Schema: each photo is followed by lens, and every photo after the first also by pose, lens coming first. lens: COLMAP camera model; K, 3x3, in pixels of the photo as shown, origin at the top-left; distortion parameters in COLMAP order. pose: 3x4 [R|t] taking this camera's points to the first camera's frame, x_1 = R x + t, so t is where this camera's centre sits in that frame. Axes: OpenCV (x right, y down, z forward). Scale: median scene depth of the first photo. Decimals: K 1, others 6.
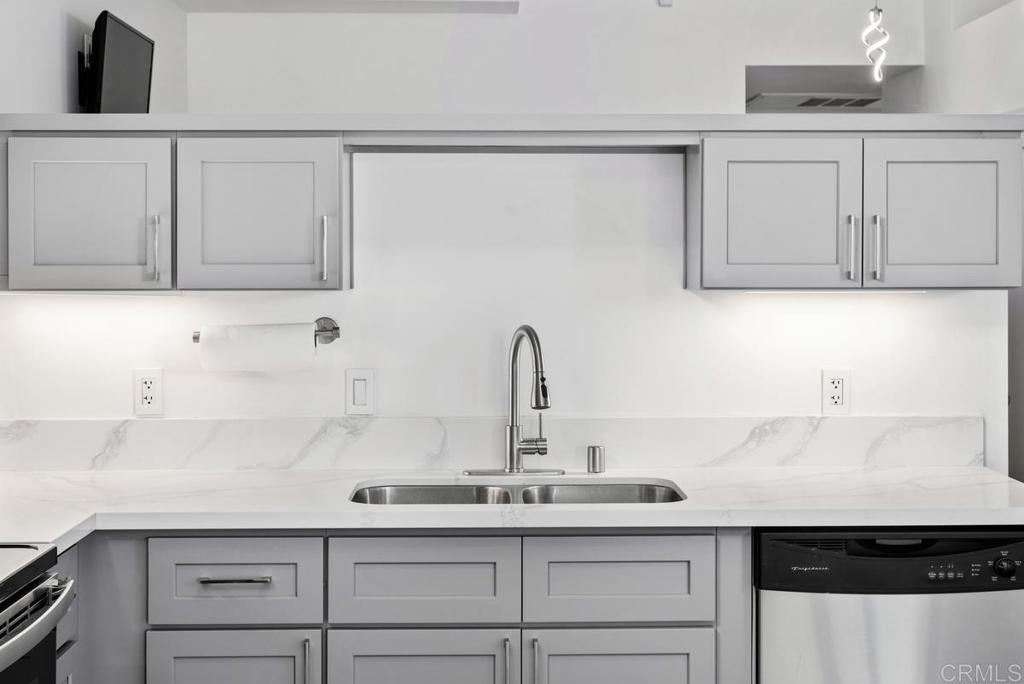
lens RADIAL K [[1544.1, 0, 535.9], [0, 1544.1, 279.5], [0, 0, 1]] dist [0.000188, 0.007848]
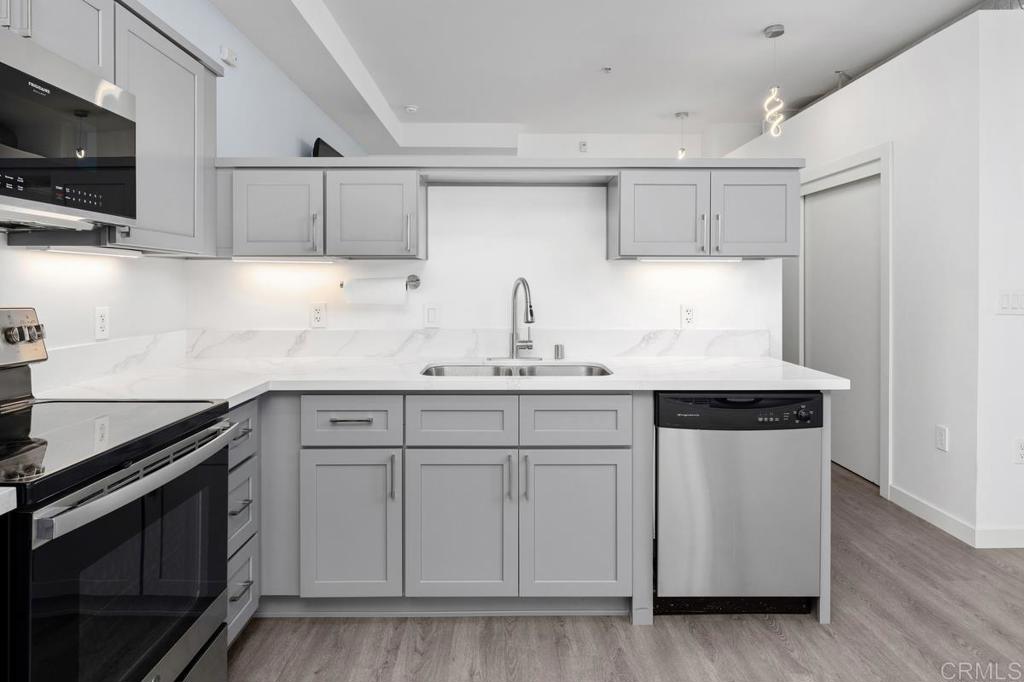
lens RADIAL K [[588.1, 0, 509.2], [0, 588.1, 289.8], [0, 0, 1]] dist [-0.000343, 0.000112]
pose [[0.999672, 0.000761, -0.025584, -0.002960], [-0.000780, 0.999999, -0.000698, 0.046318], [0.025583, 0.000718, 0.999672, 0.323430]]
